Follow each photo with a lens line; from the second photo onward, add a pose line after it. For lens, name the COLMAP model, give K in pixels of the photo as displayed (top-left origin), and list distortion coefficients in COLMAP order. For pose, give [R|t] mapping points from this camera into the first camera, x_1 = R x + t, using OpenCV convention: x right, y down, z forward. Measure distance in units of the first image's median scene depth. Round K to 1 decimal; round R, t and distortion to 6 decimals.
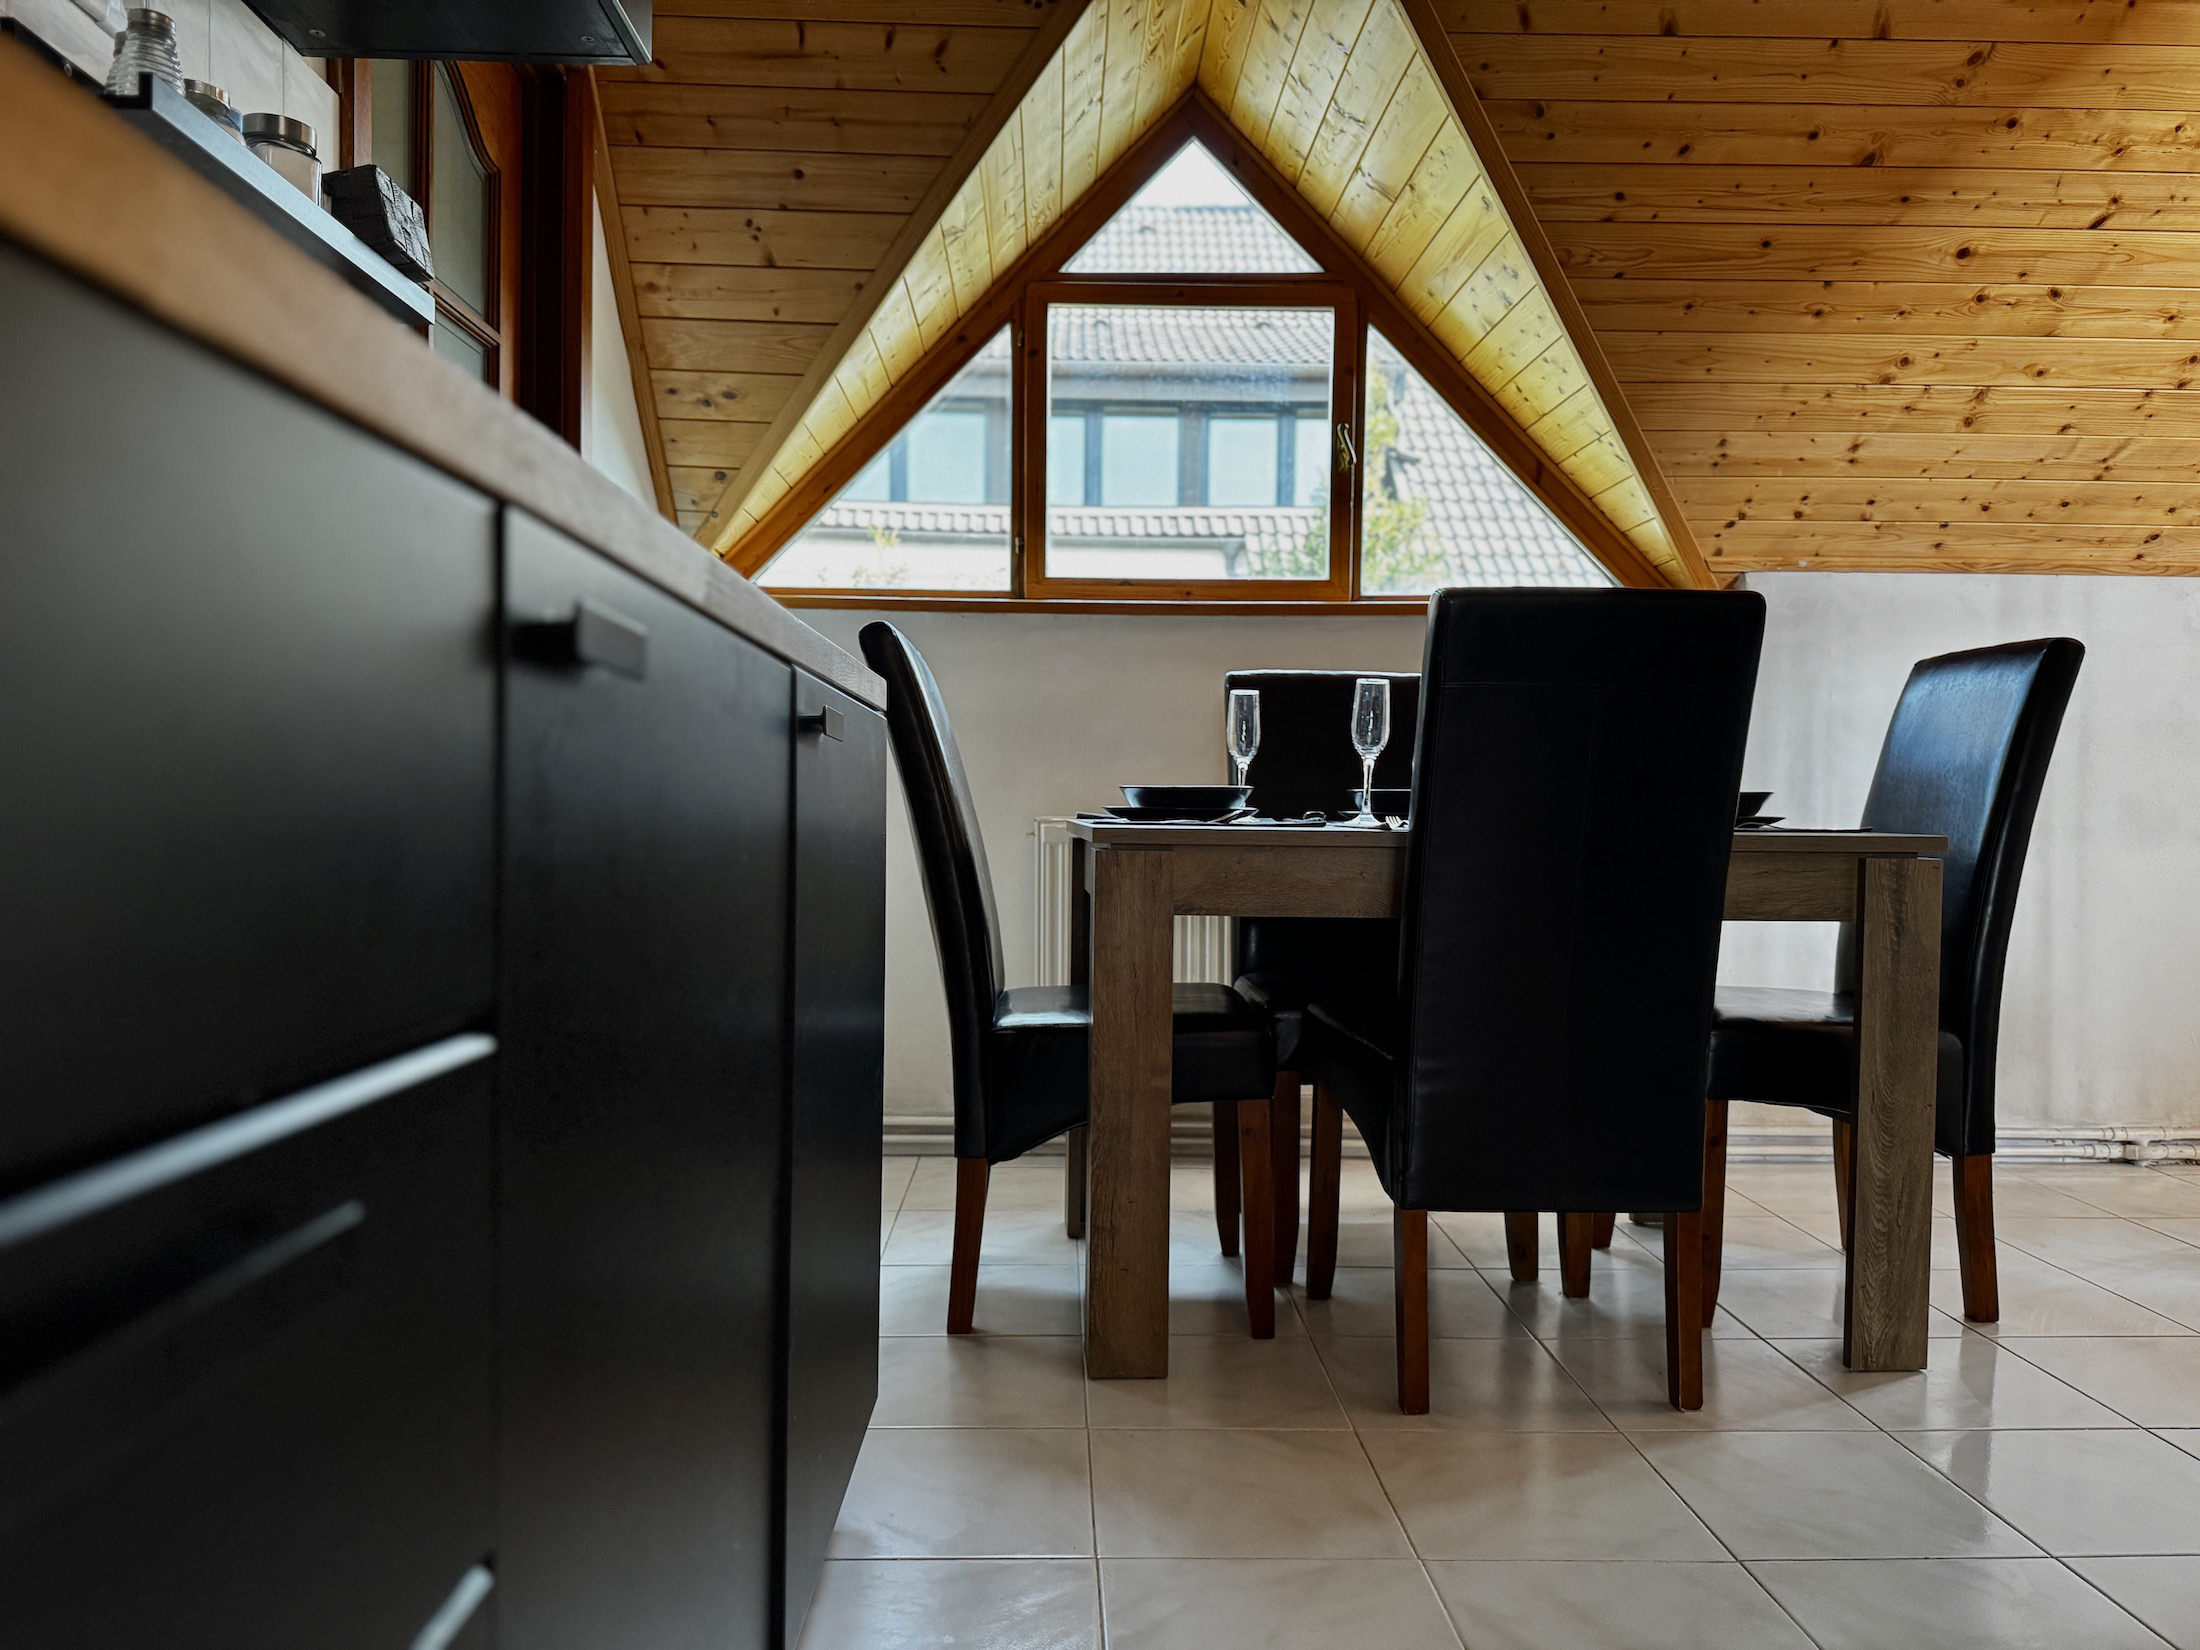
lens RADIAL K [[1570.9, 0, 1106.1], [0, 1570.9, 834.6], [0, 0, 1]] dist [0.008713, -0.024428]
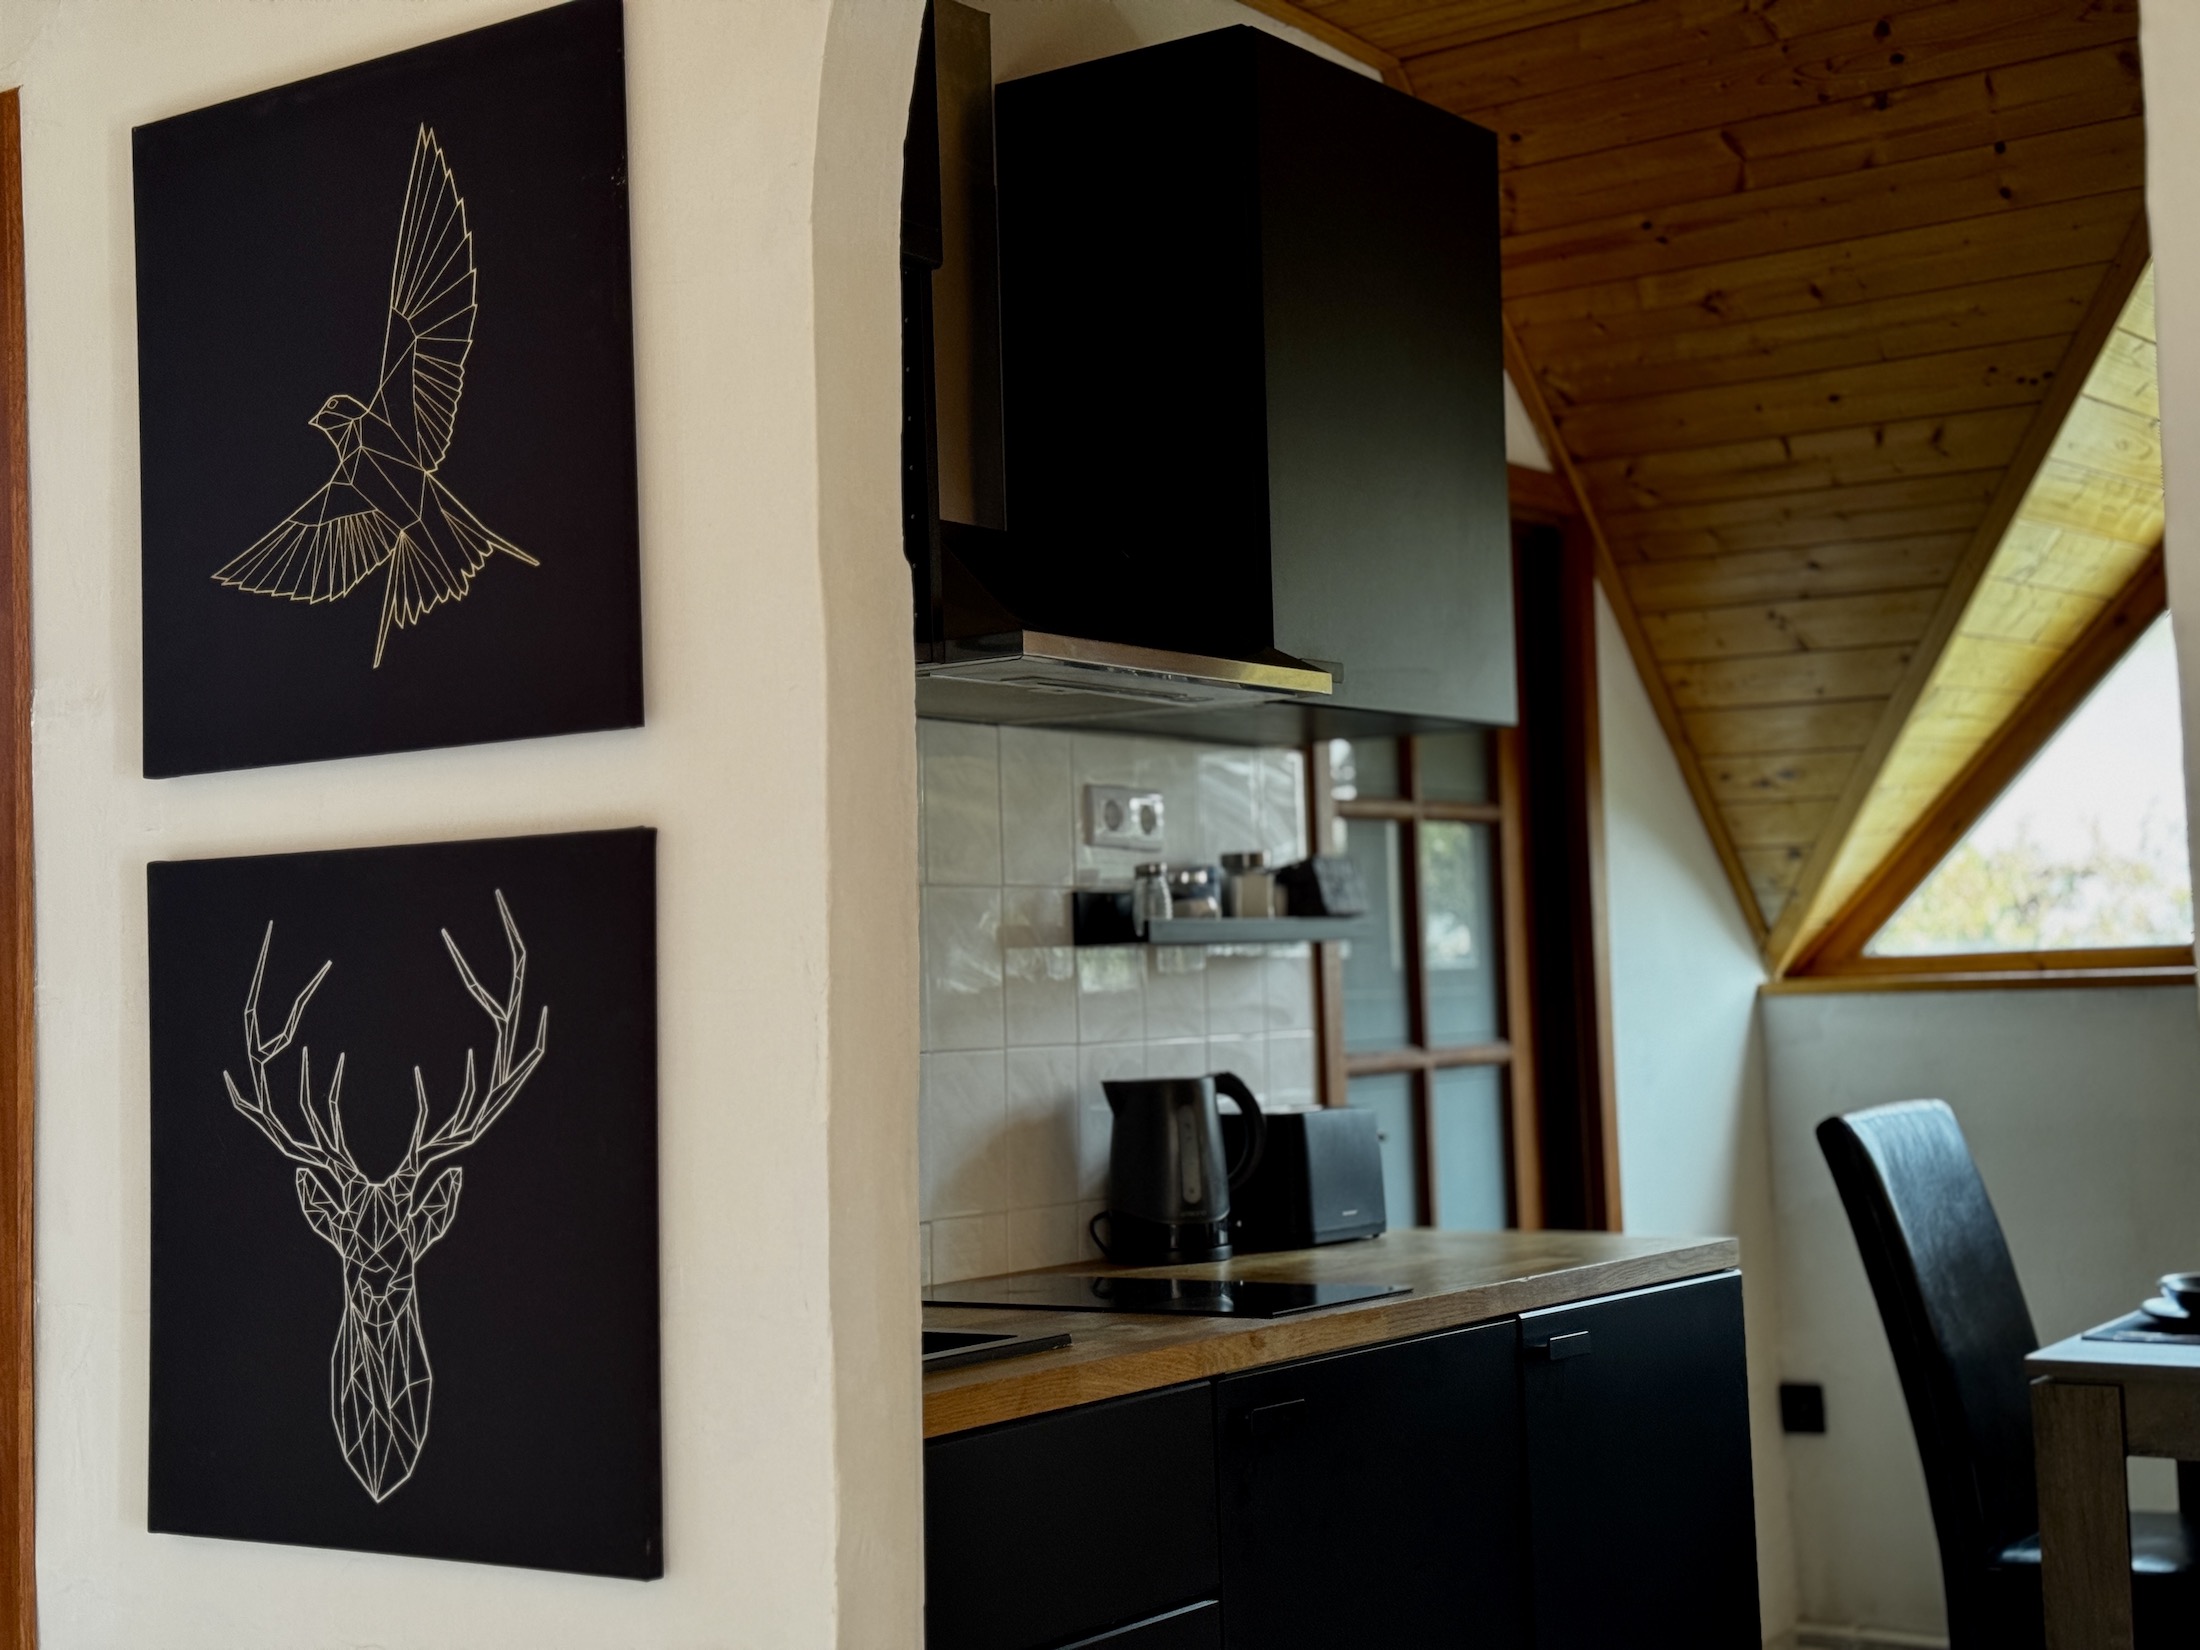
lens RADIAL K [[3079.0, 0, 1100.9], [0, 3079.0, 821.9], [0, 0, 1]] dist [-0.016498, 0.000000]
pose [[0.796732, -0.055905, -0.601742, 0.523034], [0.023355, 0.997817, -0.061779, -0.174367], [0.603882, 0.035167, 0.796298, -0.629787]]
